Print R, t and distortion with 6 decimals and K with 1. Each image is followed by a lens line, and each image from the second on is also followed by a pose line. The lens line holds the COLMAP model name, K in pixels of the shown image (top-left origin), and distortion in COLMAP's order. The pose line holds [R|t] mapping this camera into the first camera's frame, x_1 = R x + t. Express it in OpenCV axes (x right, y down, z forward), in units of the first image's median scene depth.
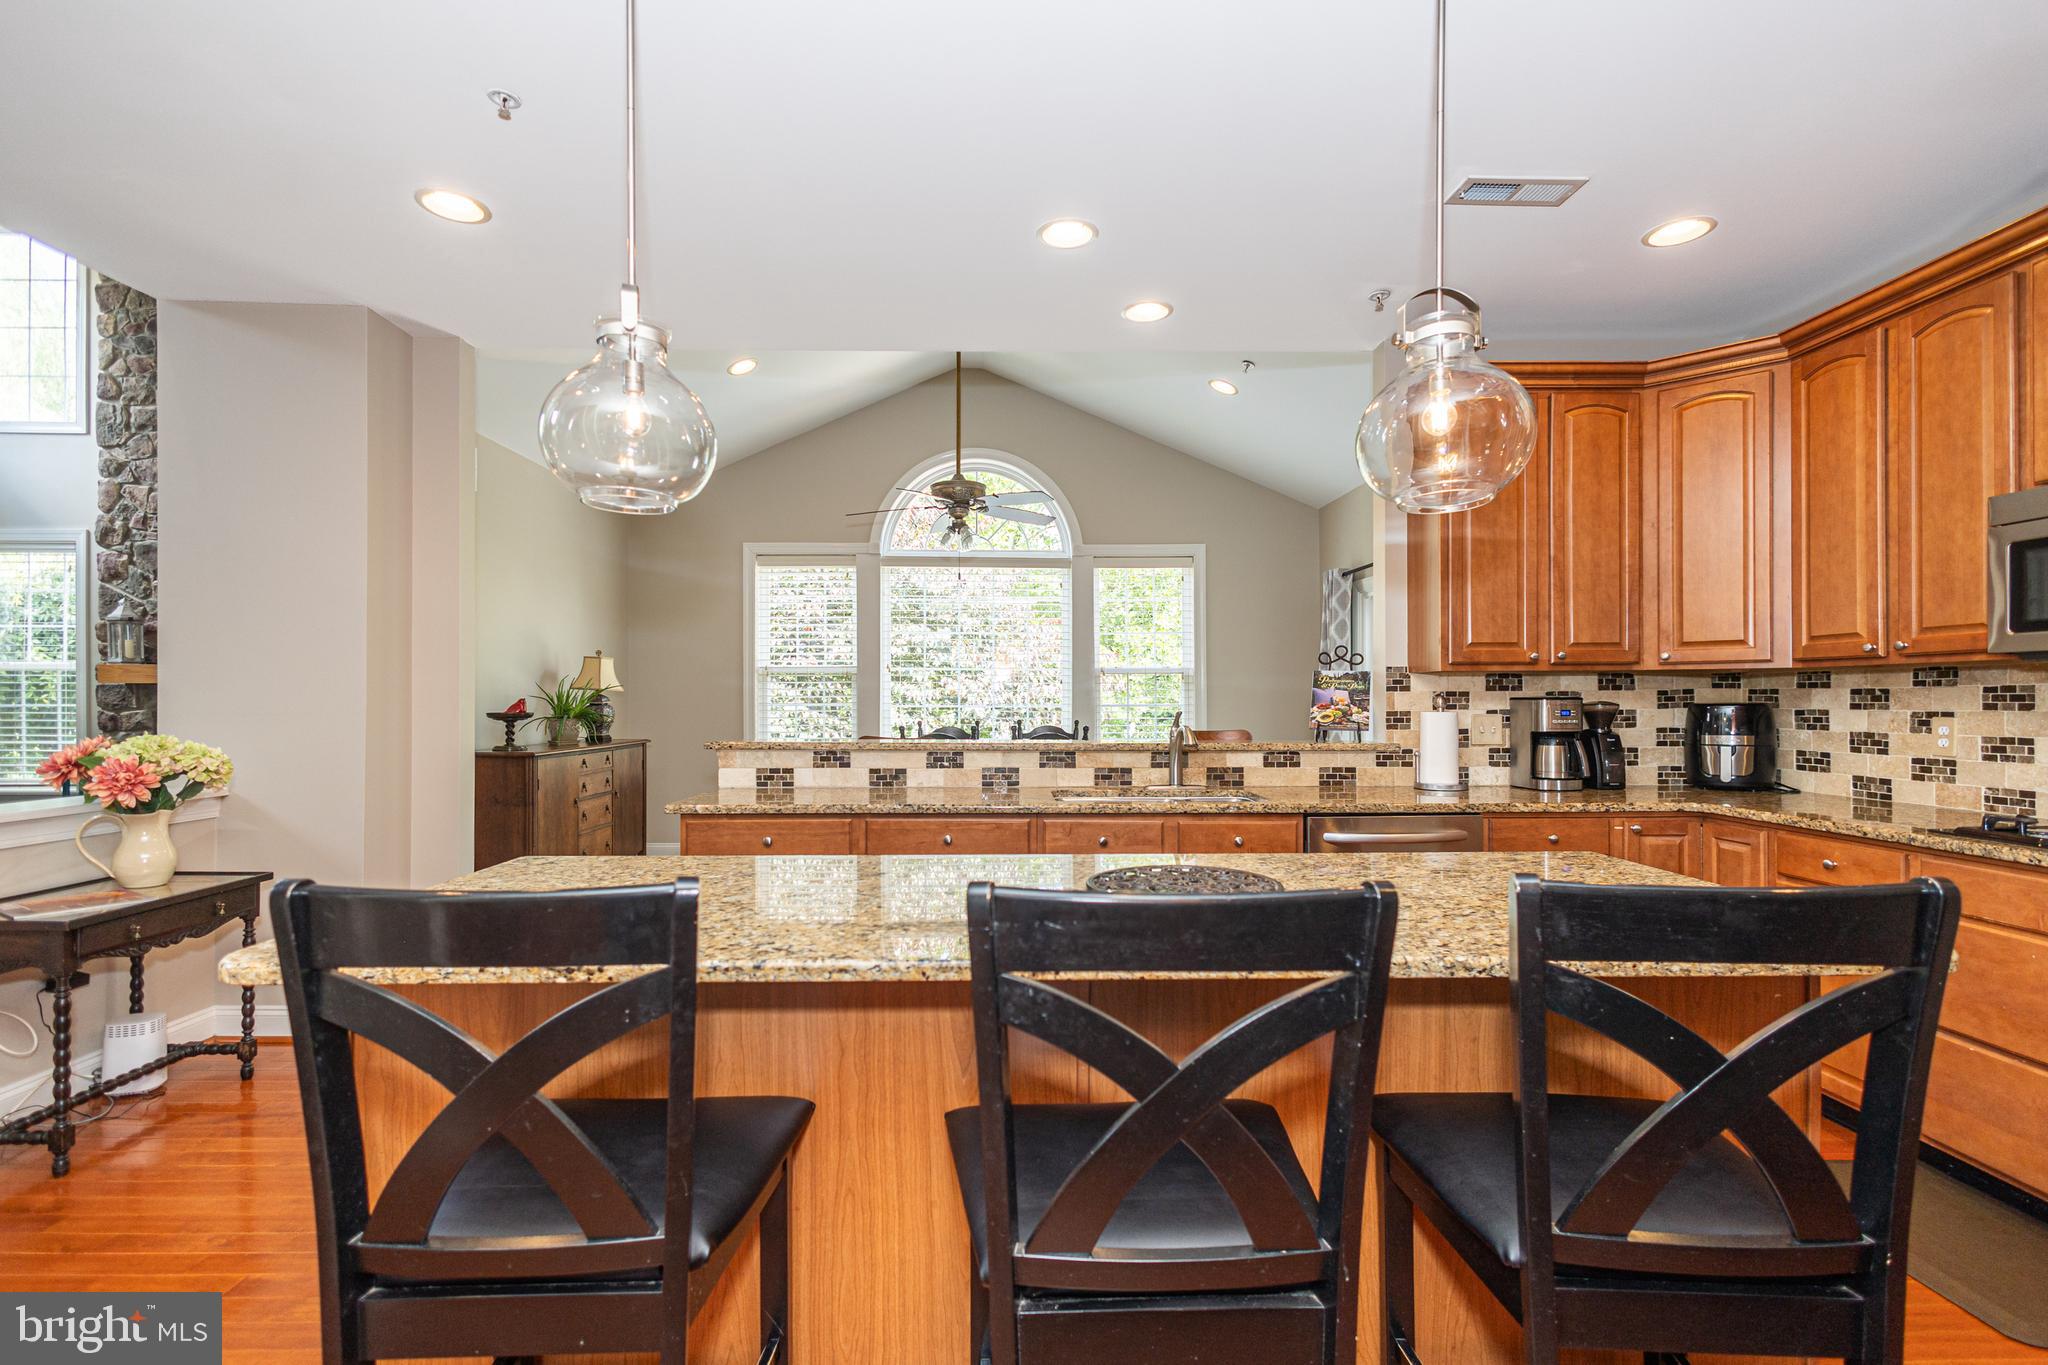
lens RADIAL K [[945.5, 0, 1015.4], [0, 945.5, 698.9], [0, 0, 1]] dist [0.015796, 0.000314]
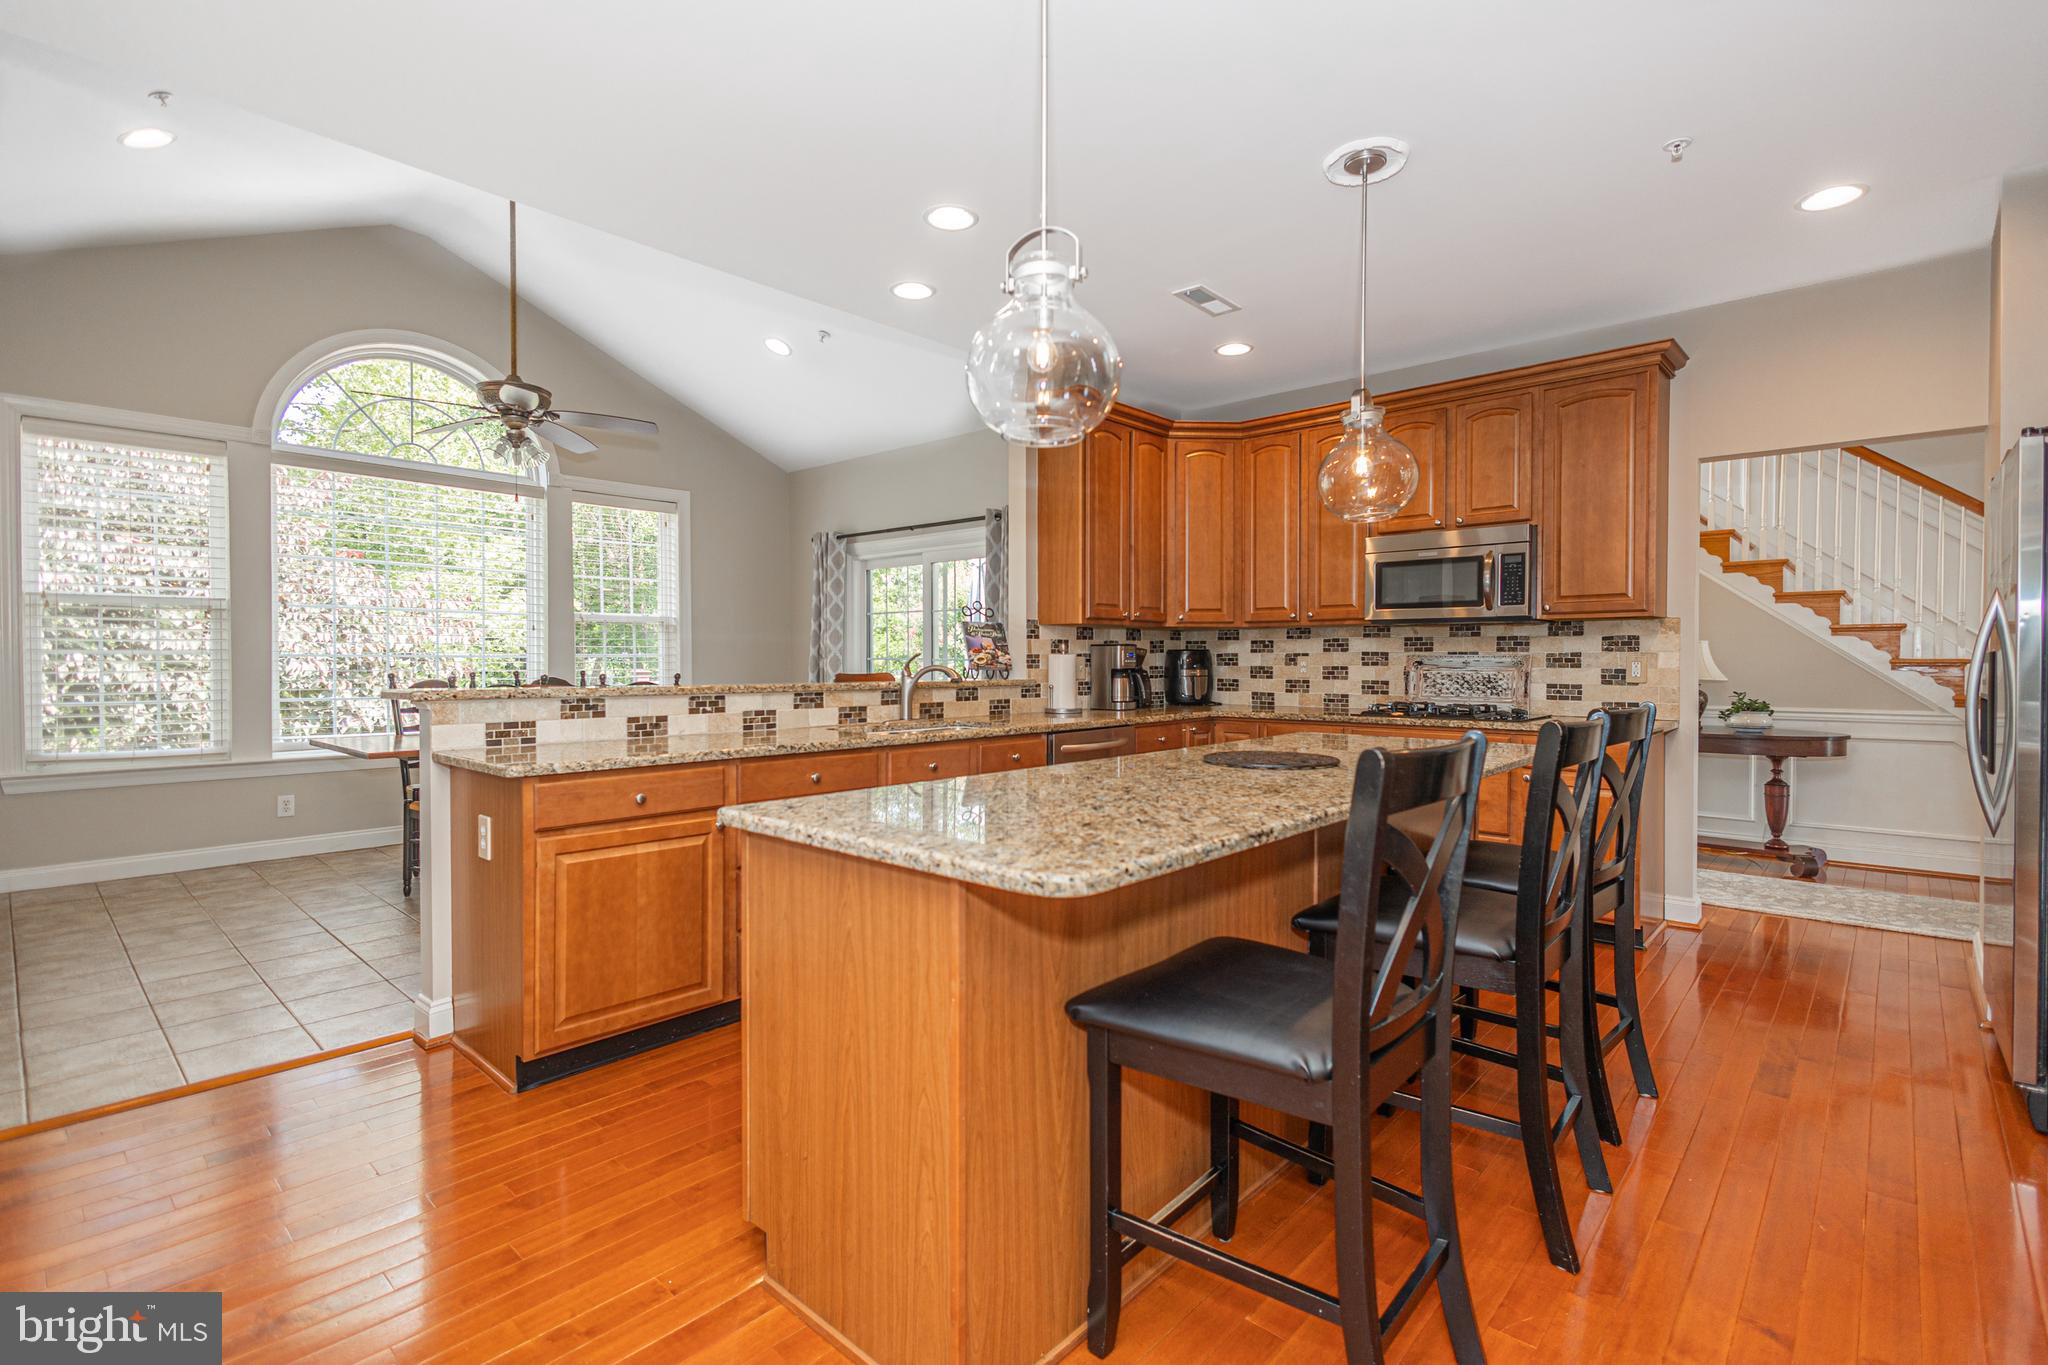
lens RADIAL K [[945.5, 0, 1007.6], [0, 945.5, 673.0], [0, 0, 1]] dist [0.015796, 0.000314]
pose [[0.692258, -0.010547, 0.721573, -0.545432], [-0.001911, 0.999863, 0.016449, 0.017597], [-0.721648, -0.012766, 0.692143, 0.138877]]
